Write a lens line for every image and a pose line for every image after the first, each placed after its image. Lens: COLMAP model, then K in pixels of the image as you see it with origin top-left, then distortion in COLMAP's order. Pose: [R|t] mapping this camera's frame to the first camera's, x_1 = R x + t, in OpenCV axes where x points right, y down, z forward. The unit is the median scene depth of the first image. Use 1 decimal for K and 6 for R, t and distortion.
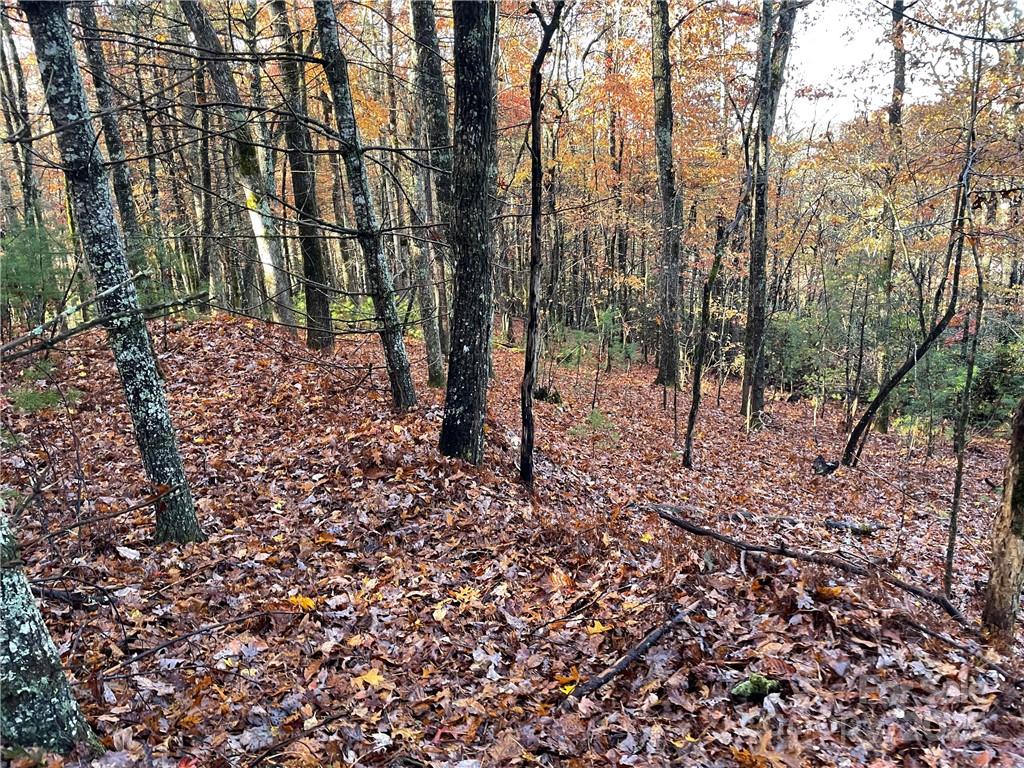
lens RADIAL K [[772.3, 0, 514.4], [0, 772.3, 377.1], [0, 0, 1]] dist [0.082724, -0.083562]
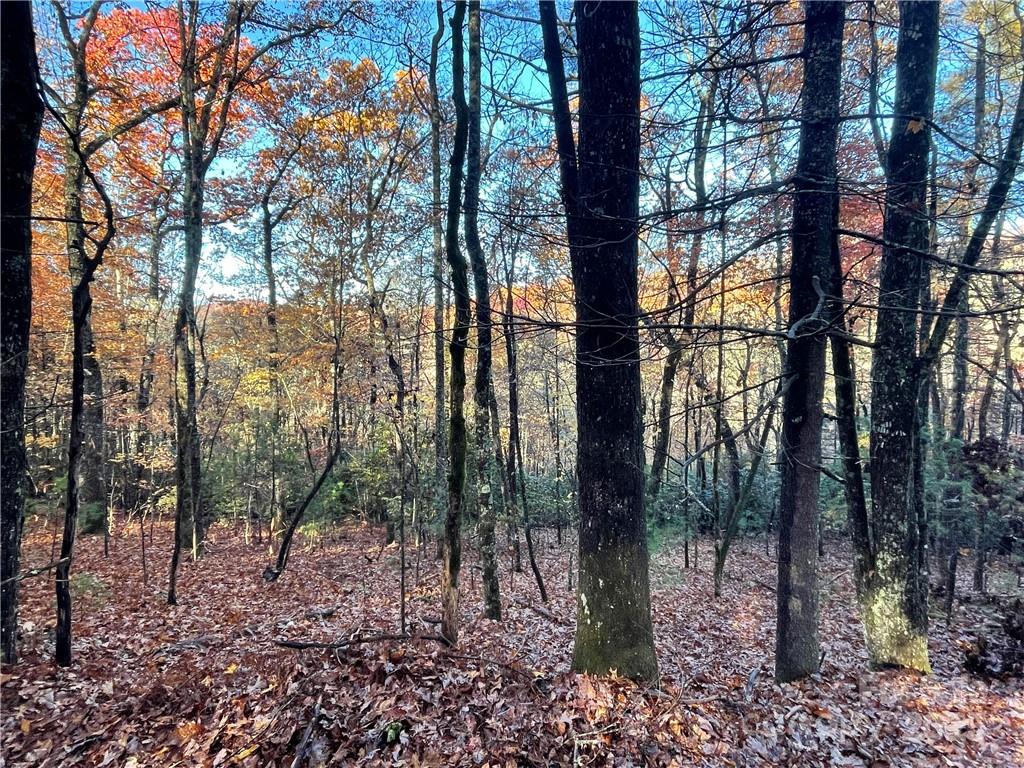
lens RADIAL K [[580.1, 0, 511.3], [0, 580.1, 383.8], [0, 0, 1]] dist [-0.002259, 0.005083]
pose [[0.651412, -0.001399, 0.758723, -0.304285], [0.145949, 0.981554, -0.123497, -0.079143], [-0.744555, 0.191182, 0.639599, -0.031454]]
